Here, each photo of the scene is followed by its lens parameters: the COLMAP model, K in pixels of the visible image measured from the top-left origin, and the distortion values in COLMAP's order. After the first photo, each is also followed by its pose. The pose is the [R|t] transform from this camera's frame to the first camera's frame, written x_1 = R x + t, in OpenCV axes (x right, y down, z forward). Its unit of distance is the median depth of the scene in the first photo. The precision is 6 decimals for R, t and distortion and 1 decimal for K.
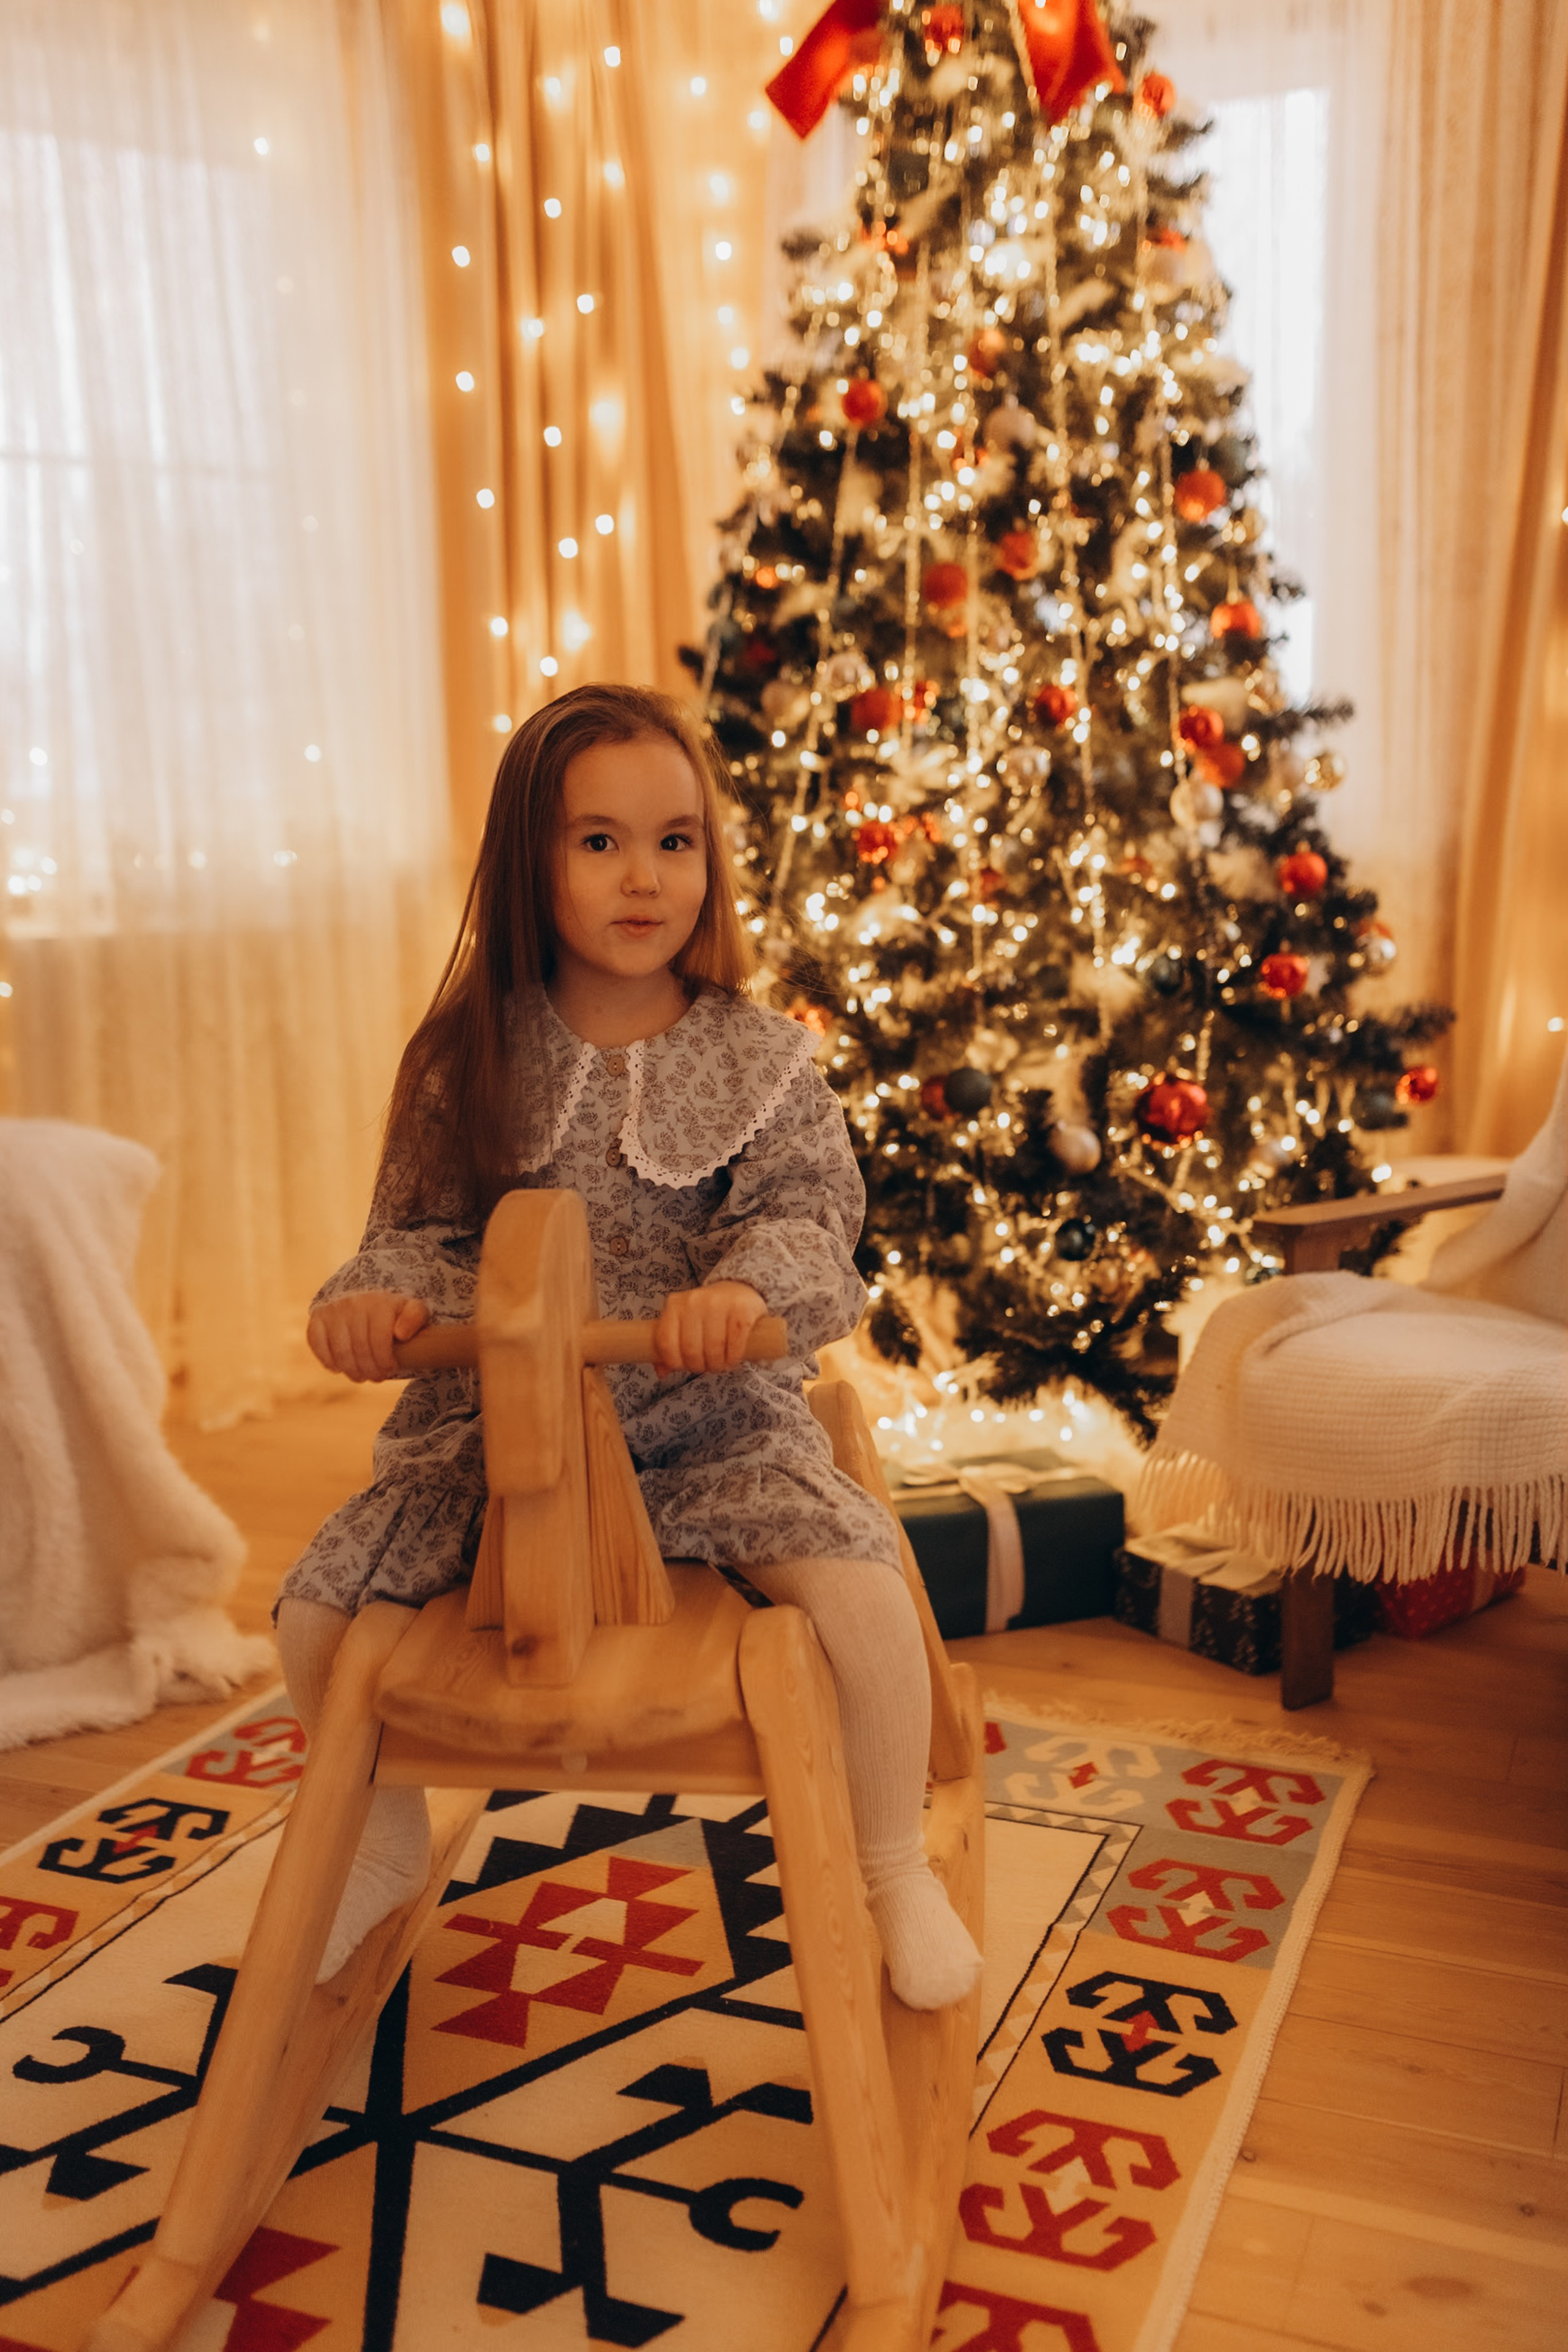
lens RADIAL K [[2309.6, 0, 784.0], [0, 2309.6, 1176.0], [0, 0, 1]] dist [0.068250, 0.006097]
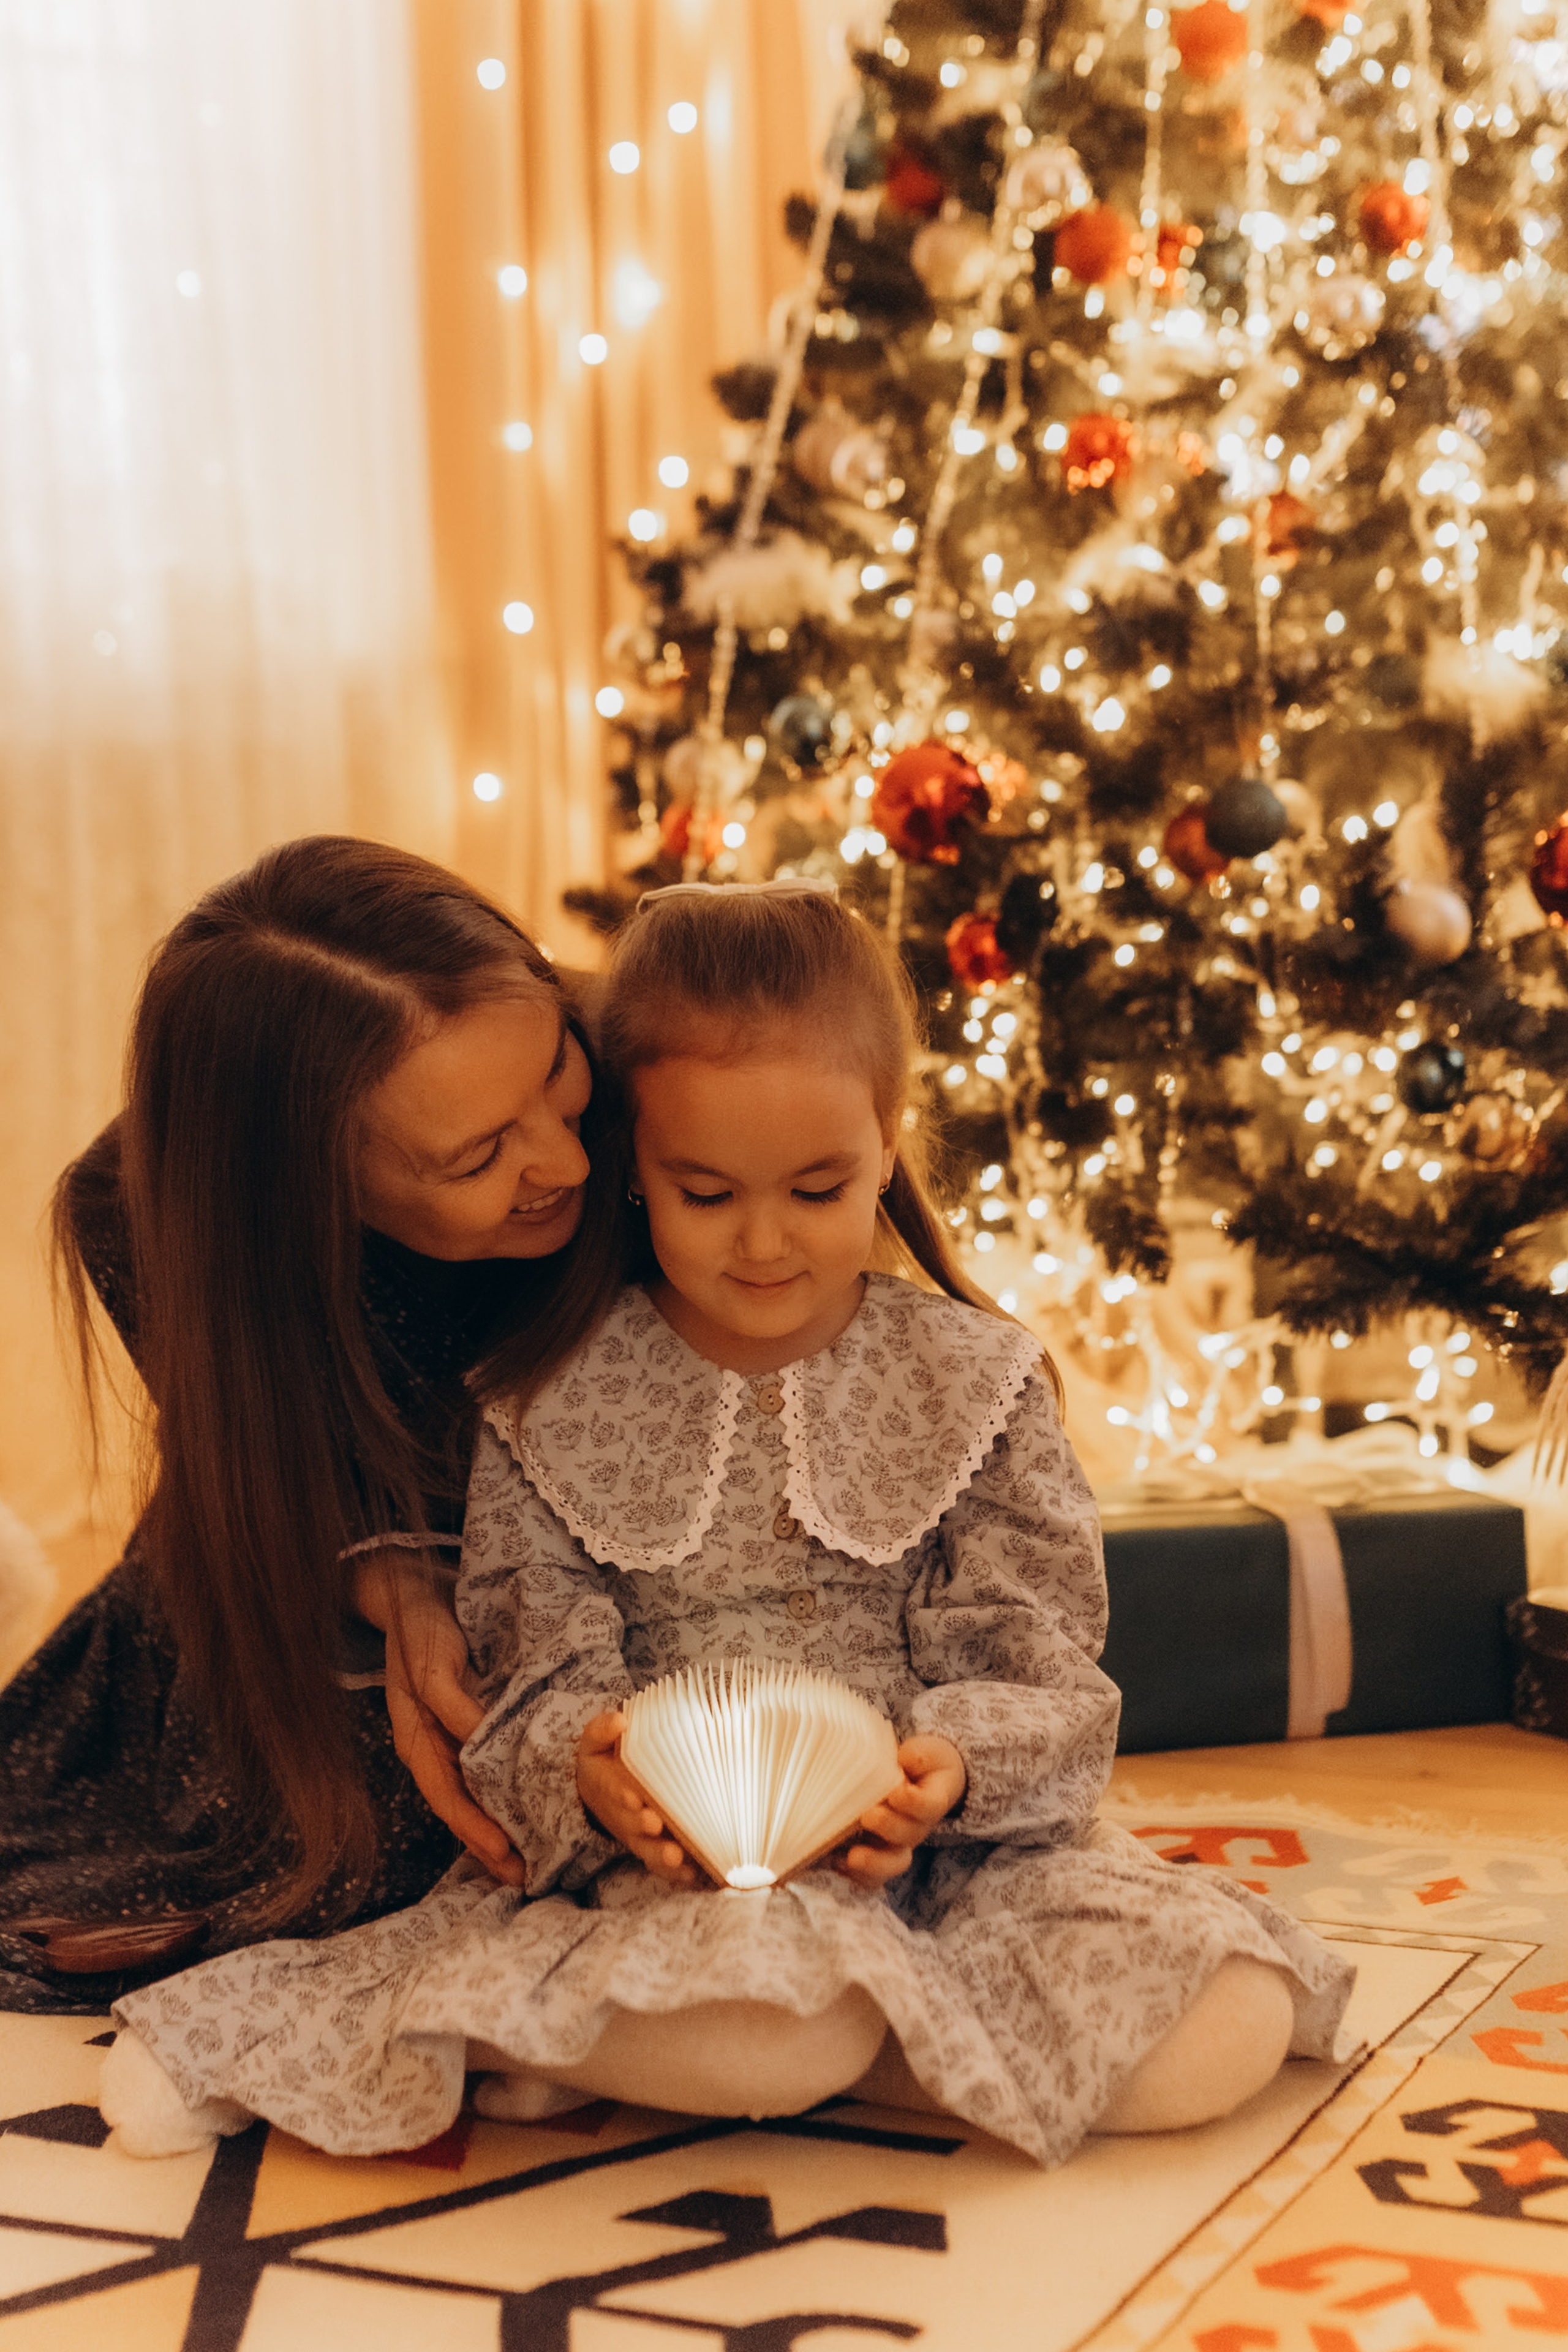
lens RADIAL K [[3731.4, 0, 784.0], [0, 3731.4, 1176.0], [0, 0, 1]] dist [0.233223, -0.232711]
pose [[0.997775, -0.005878, -0.066415, 0.022603], [-0.000426, 0.995524, -0.094506, 0.139438], [0.066673, 0.094324, 0.993306, 0.025469]]
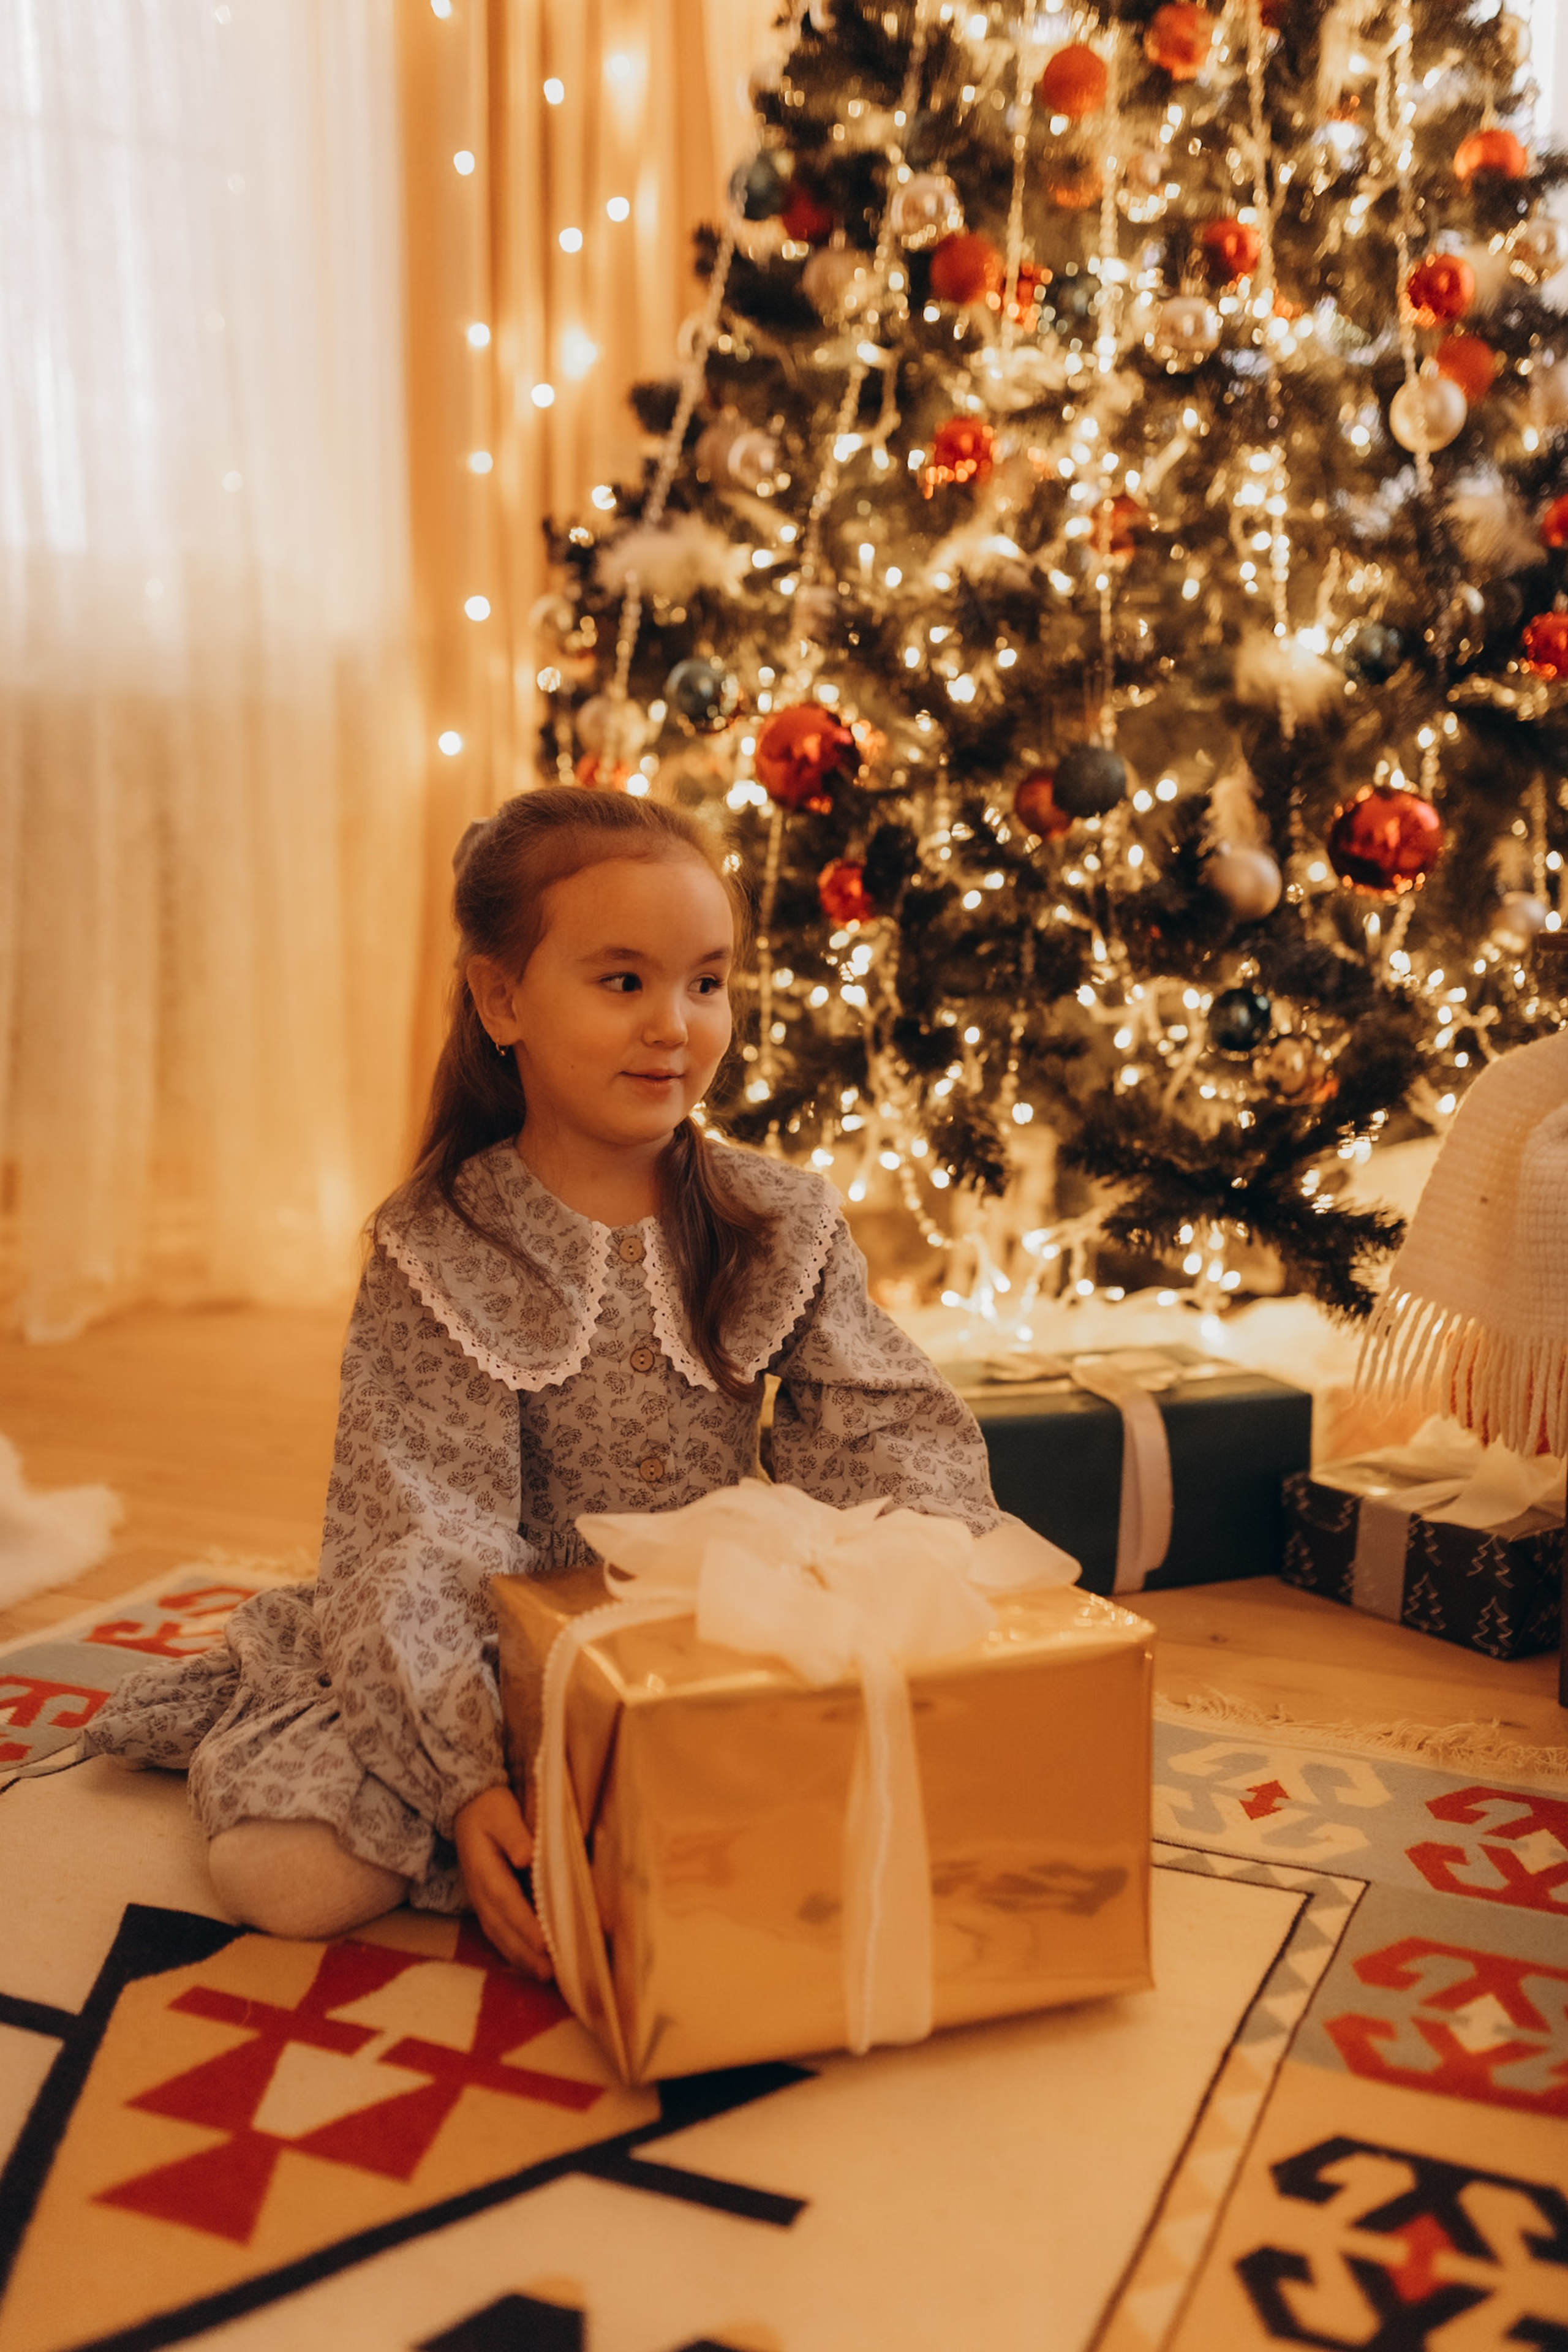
lens RADIAL K [[2326.7, 0, 787.0], [0, 2326.7, 1212.9], [0, 0, 1]] dist [0.061087, 0.023196]
pose [[0.999370, 0.027585, -0.022313, 0.009576], [-0.027856, 0.999541, -0.011890, 0.092699], [0.021975, 0.012504, 0.999680, 0.301207]]
